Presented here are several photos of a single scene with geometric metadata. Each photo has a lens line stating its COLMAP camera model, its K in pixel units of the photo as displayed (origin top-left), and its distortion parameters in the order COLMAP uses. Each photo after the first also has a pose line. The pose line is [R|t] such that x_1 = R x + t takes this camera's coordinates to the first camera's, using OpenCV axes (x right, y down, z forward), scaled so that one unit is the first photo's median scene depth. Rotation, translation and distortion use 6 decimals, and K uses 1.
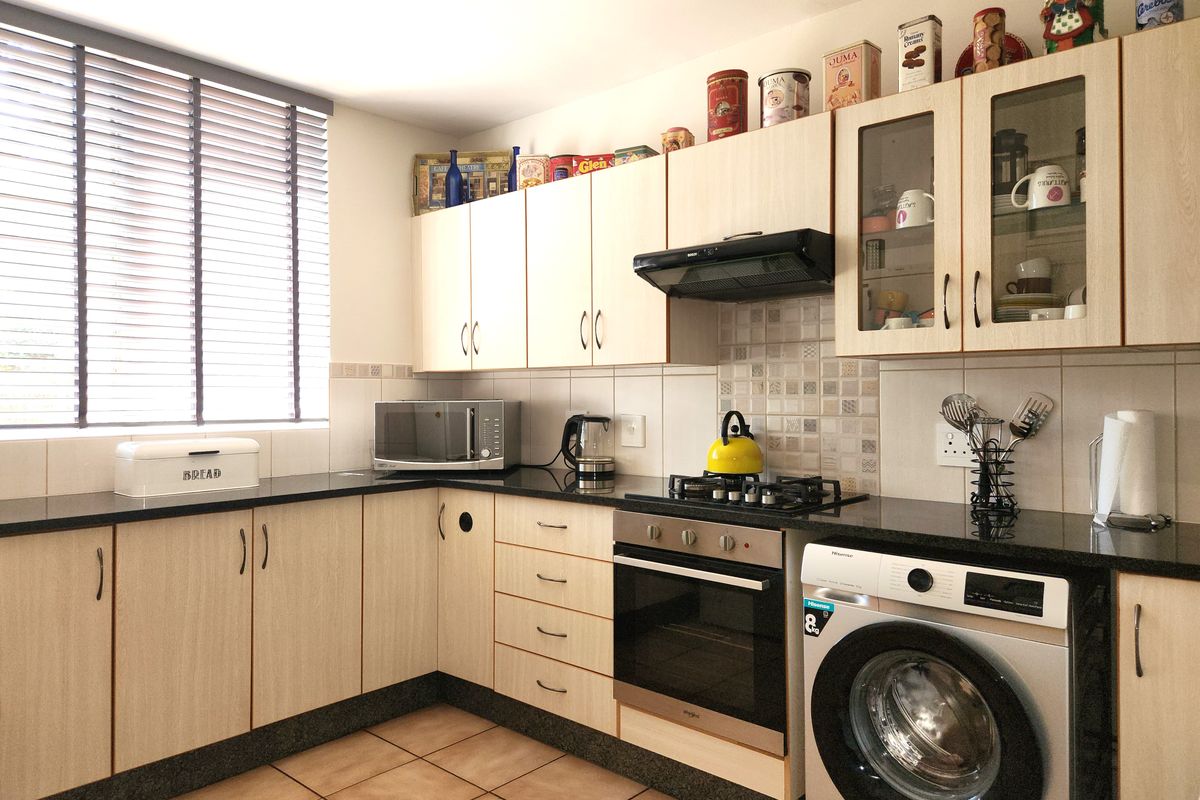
lens RADIAL K [[800.3, 0, 603.8], [0, 800.3, 395.0], [0, 0, 1]] dist [0.012113, -0.006944]
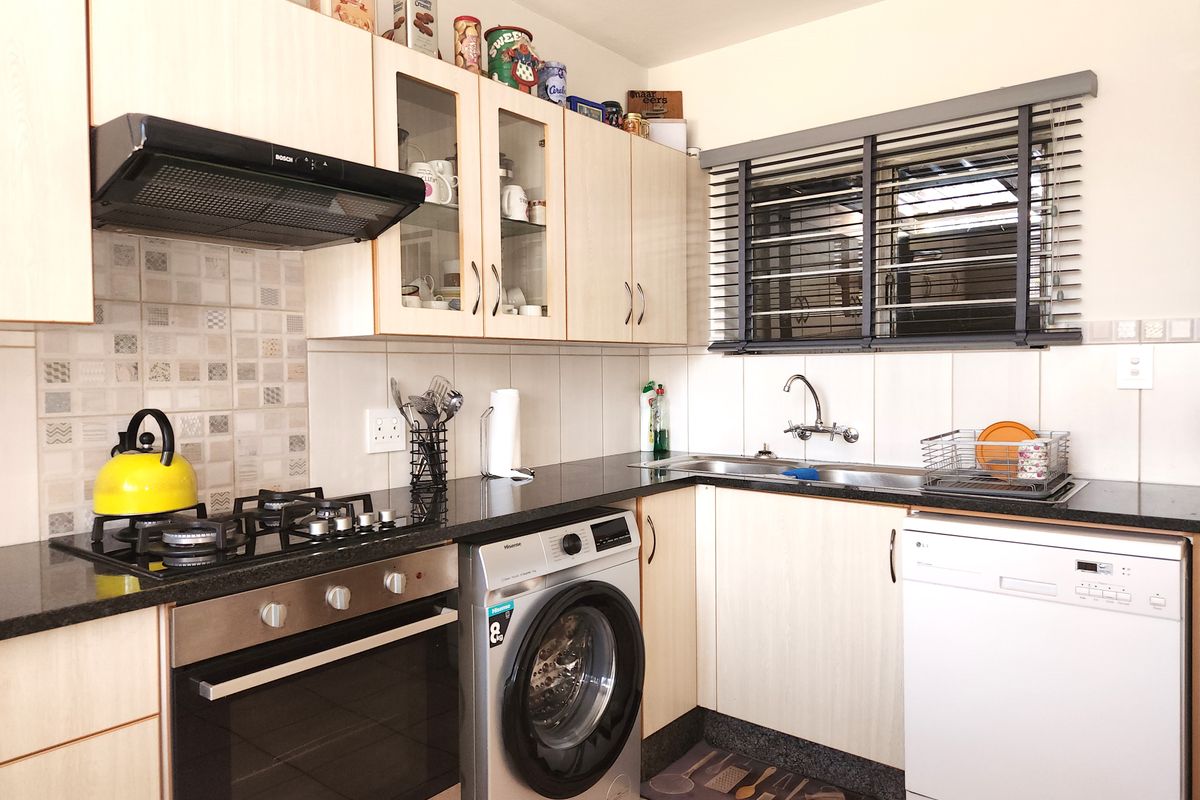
lens RADIAL K [[800.3, 0, 605.2], [0, 800.3, 396.6], [0, 0, 1]] dist [0.012113, -0.006944]
pose [[-0.071851, -0.028744, 0.997001, -0.591112], [0.013660, 0.999463, 0.029799, -0.004146], [-0.997322, 0.015760, -0.071420, 0.867589]]
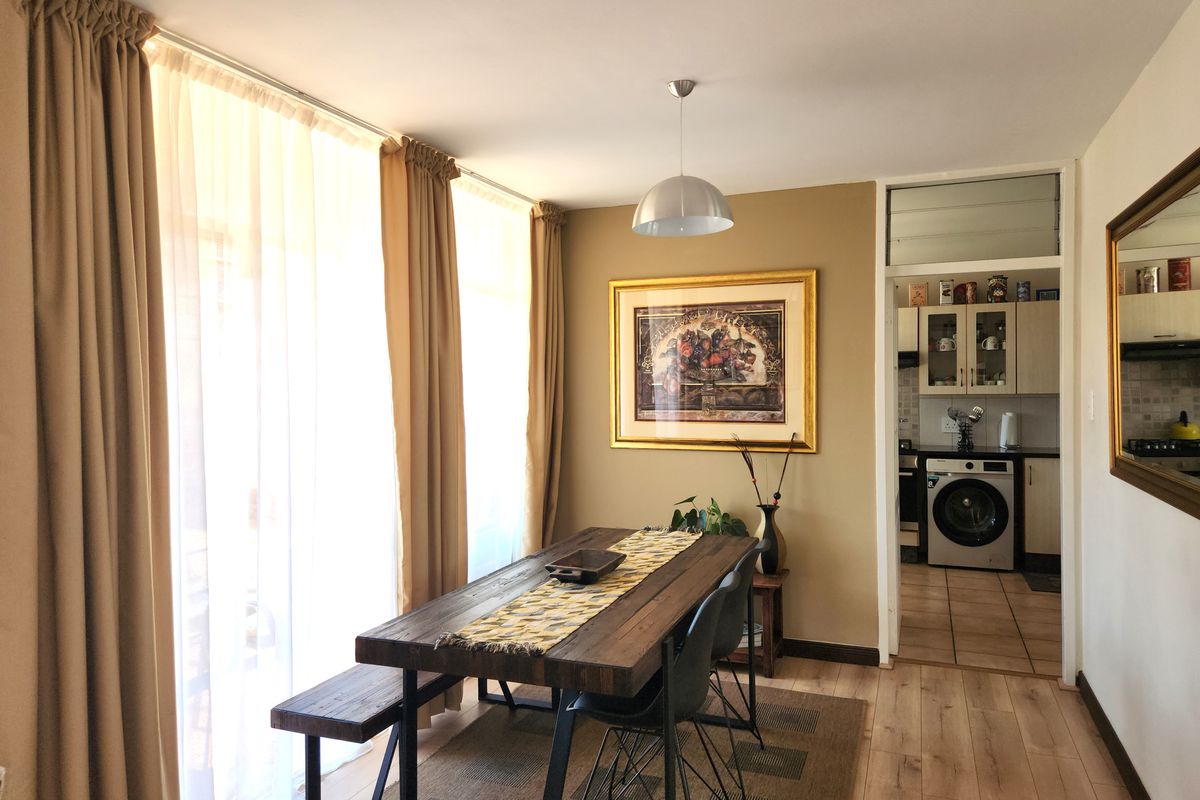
lens RADIAL K [[800.3, 0, 601.5], [0, 800.3, 401.0], [0, 0, 1]] dist [0.012113, -0.006944]
pose [[0.937641, -0.014312, 0.347311, -1.824511], [0.008887, 0.999812, 0.017206, -0.088268], [-0.347492, -0.013046, 0.937592, -1.315957]]
